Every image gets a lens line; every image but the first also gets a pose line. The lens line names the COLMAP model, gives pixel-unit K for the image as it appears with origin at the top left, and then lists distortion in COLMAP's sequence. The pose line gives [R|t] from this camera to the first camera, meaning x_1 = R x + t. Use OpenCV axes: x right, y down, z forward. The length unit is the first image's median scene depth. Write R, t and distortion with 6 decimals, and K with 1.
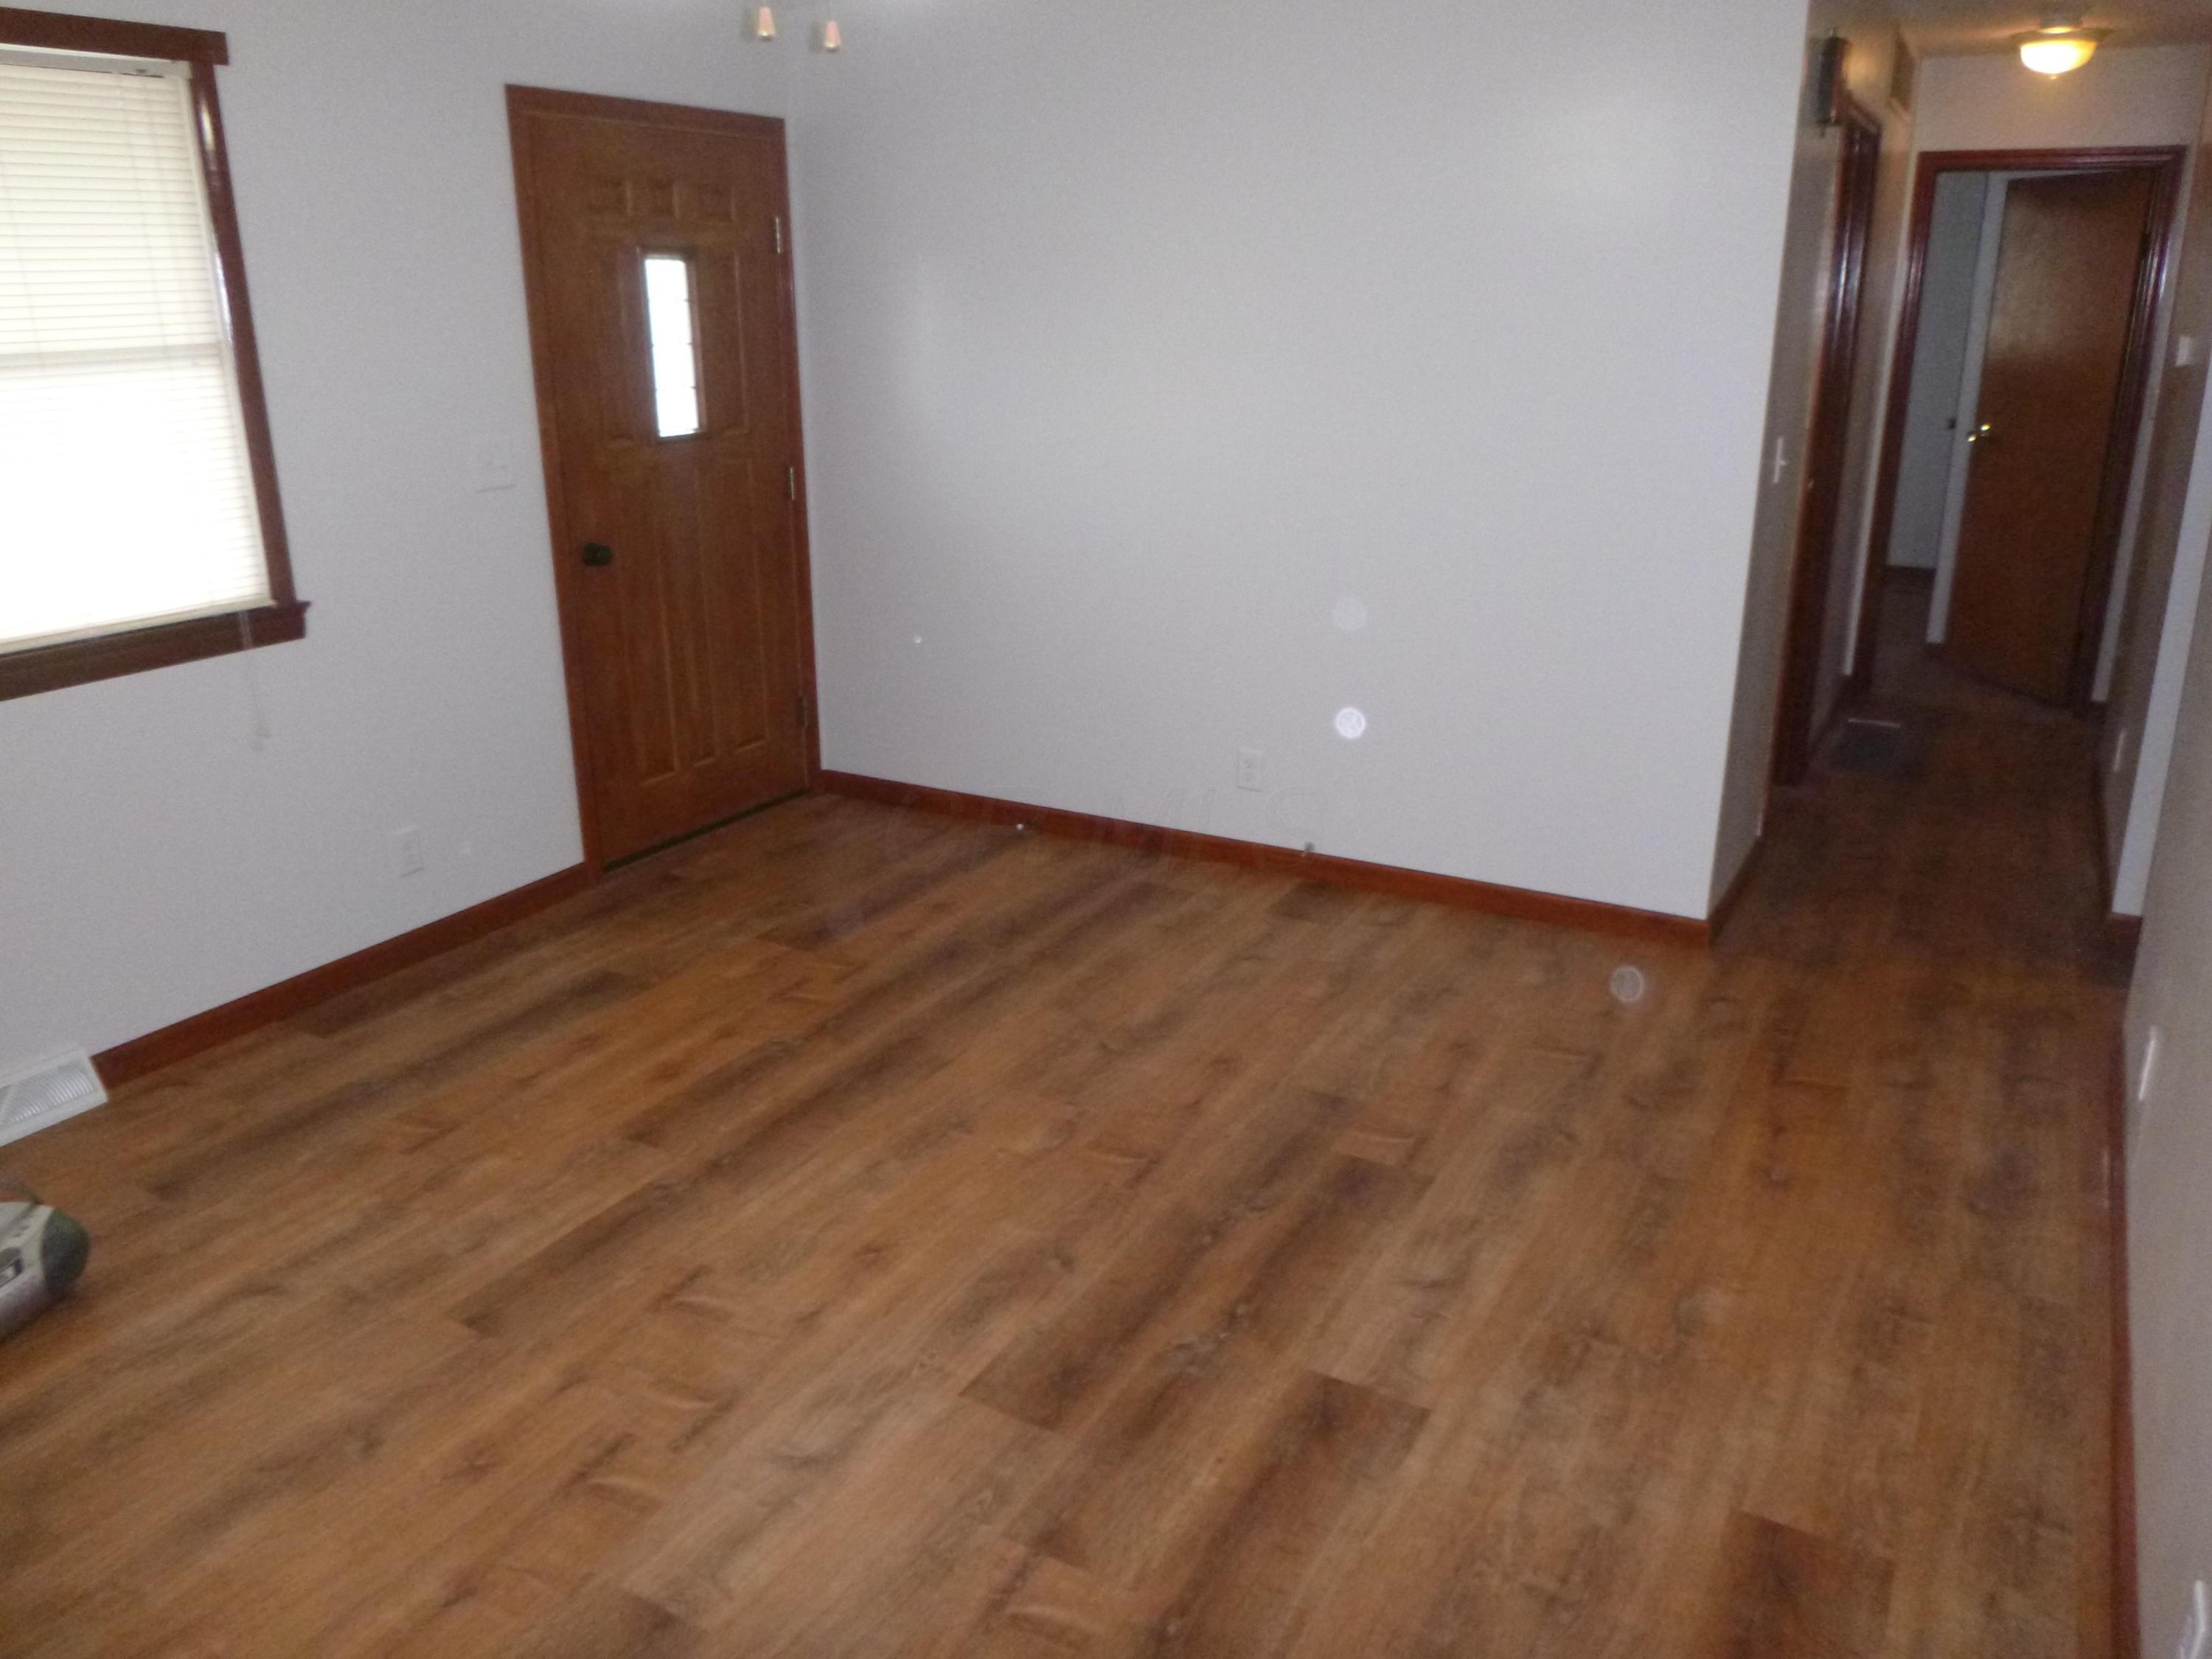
lens RADIAL K [[1613.4, 0, 1106.0], [0, 1613.4, 829.5], [0, 0, 1]] dist [-0.040144, 0.003163]
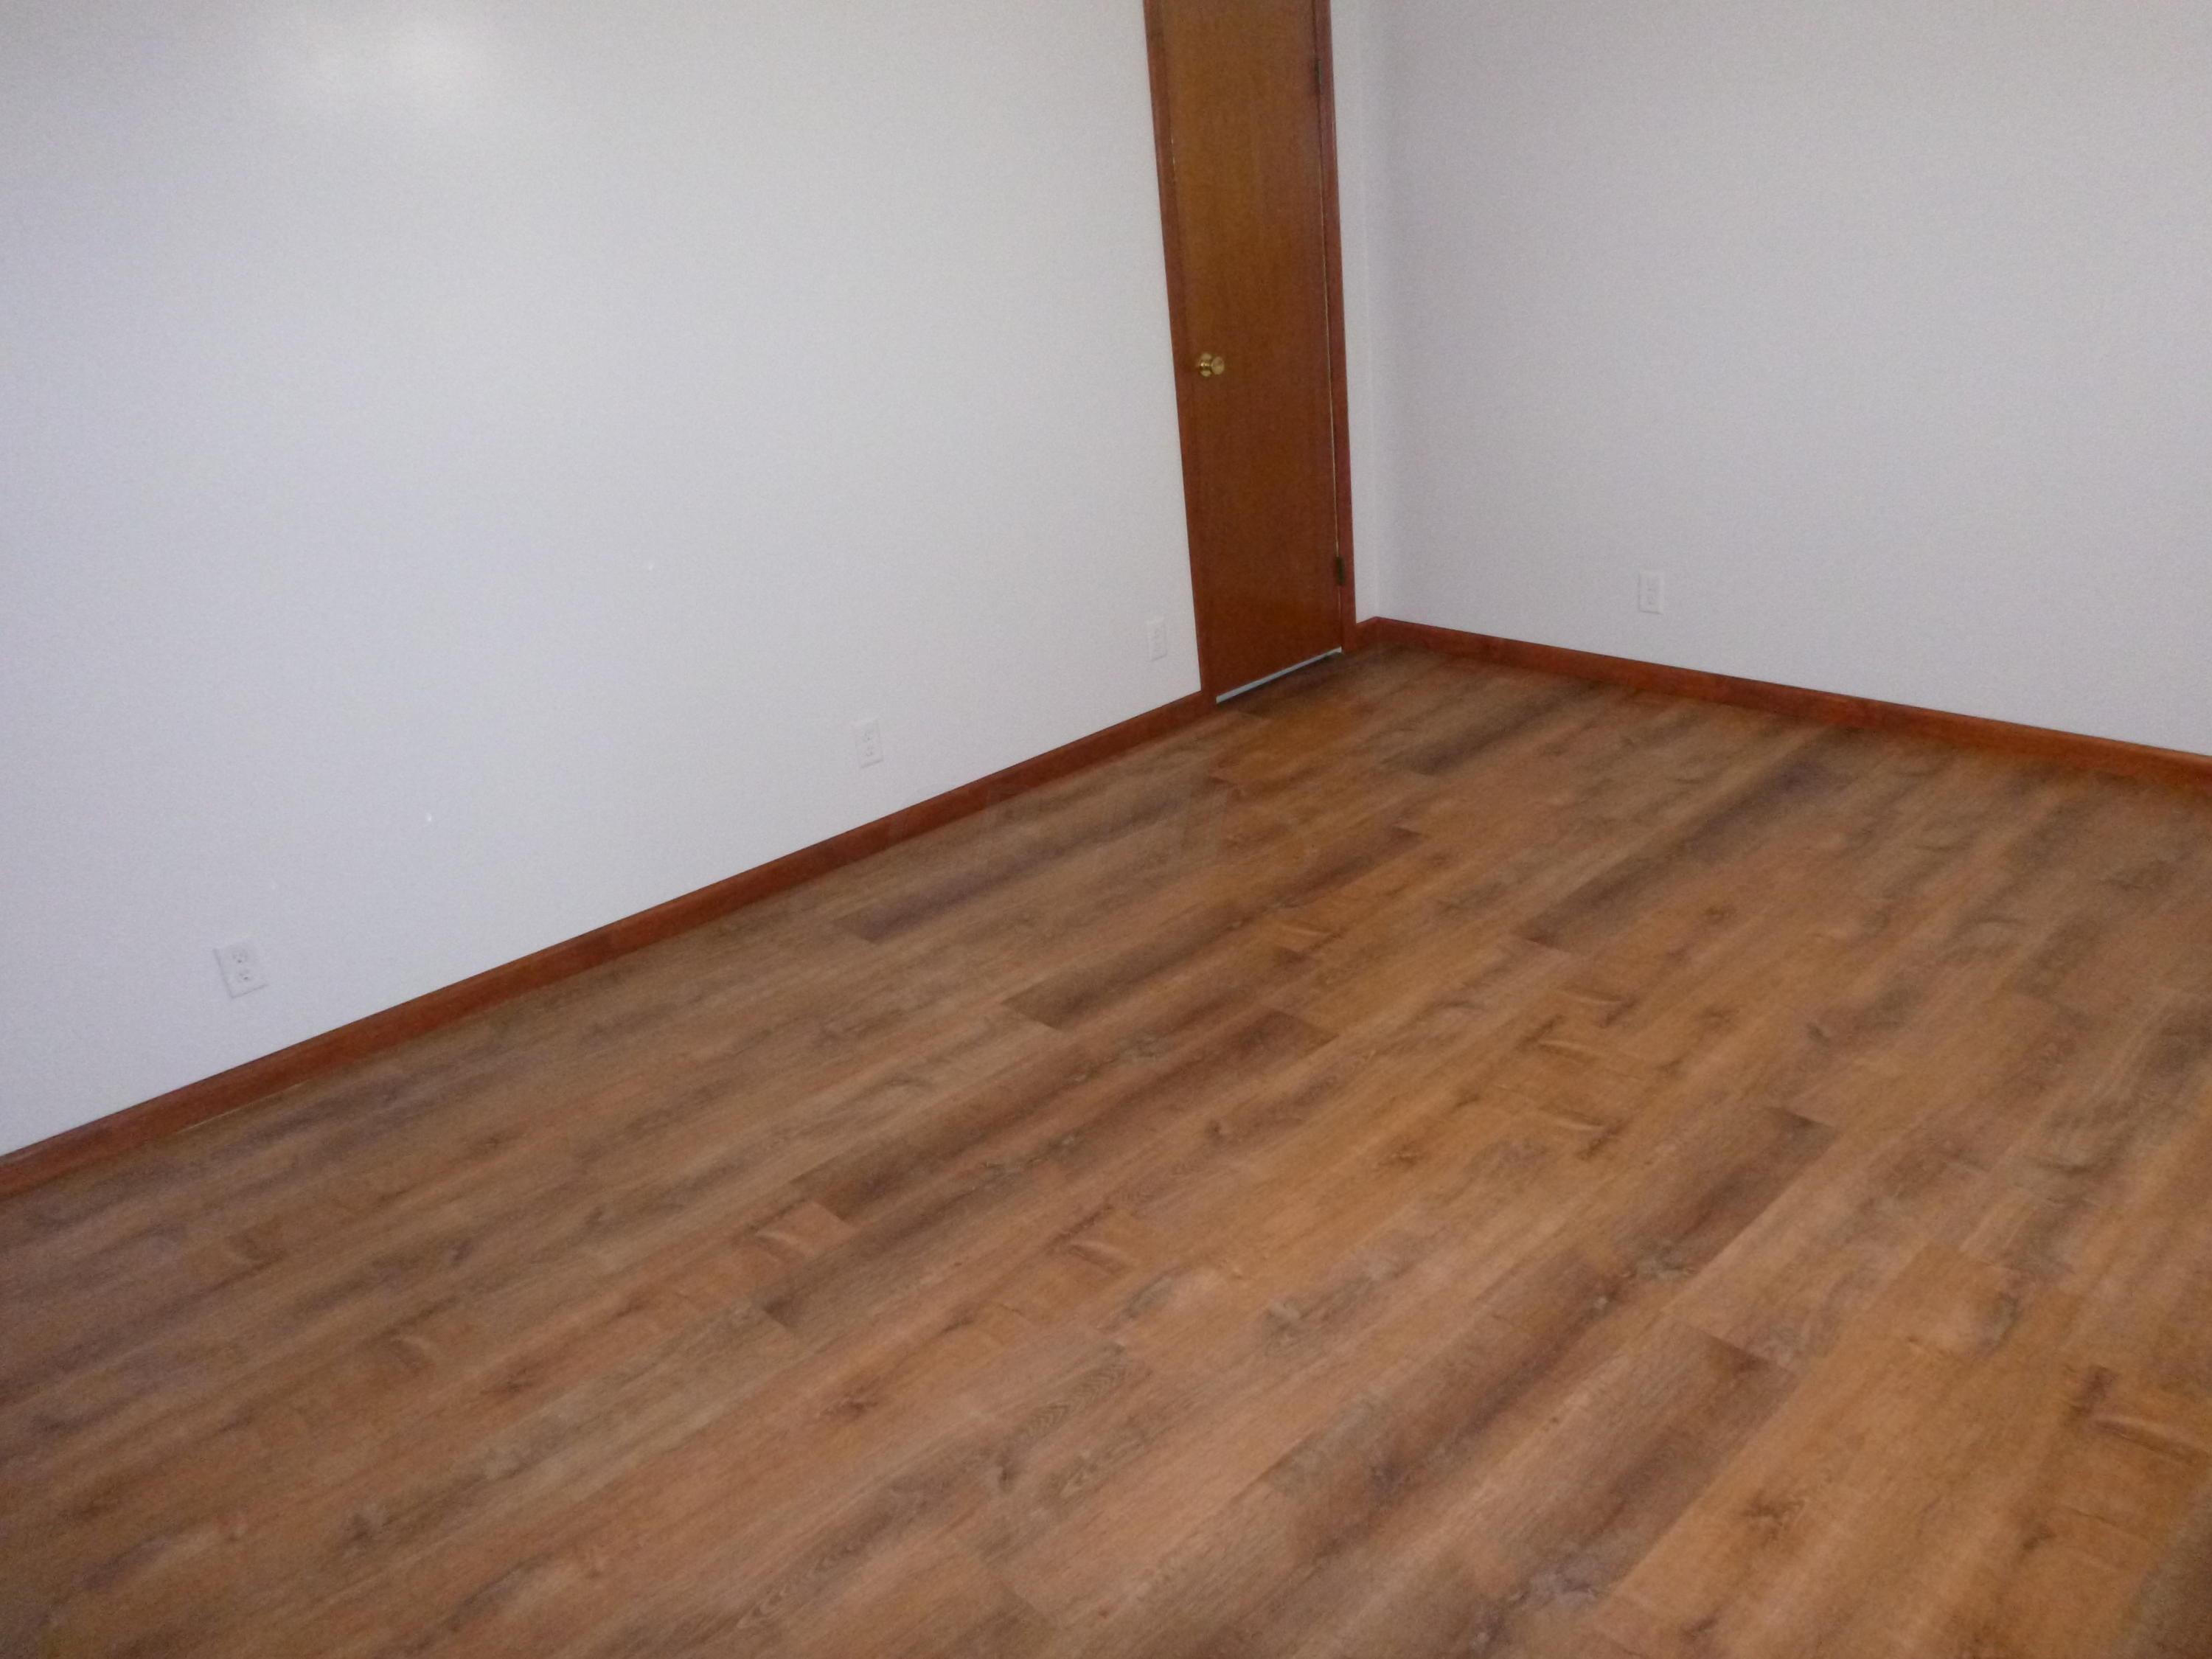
lens RADIAL K [[1613.4, 0, 1106.0], [0, 1613.4, 829.5], [0, 0, 1]] dist [-0.040144, 0.003163]
pose [[-0.946027, -0.025485, 0.323083, -0.286693], [0.195946, 0.749076, 0.632843, -0.532648], [-0.258142, 0.661994, -0.703652, 1.625699]]
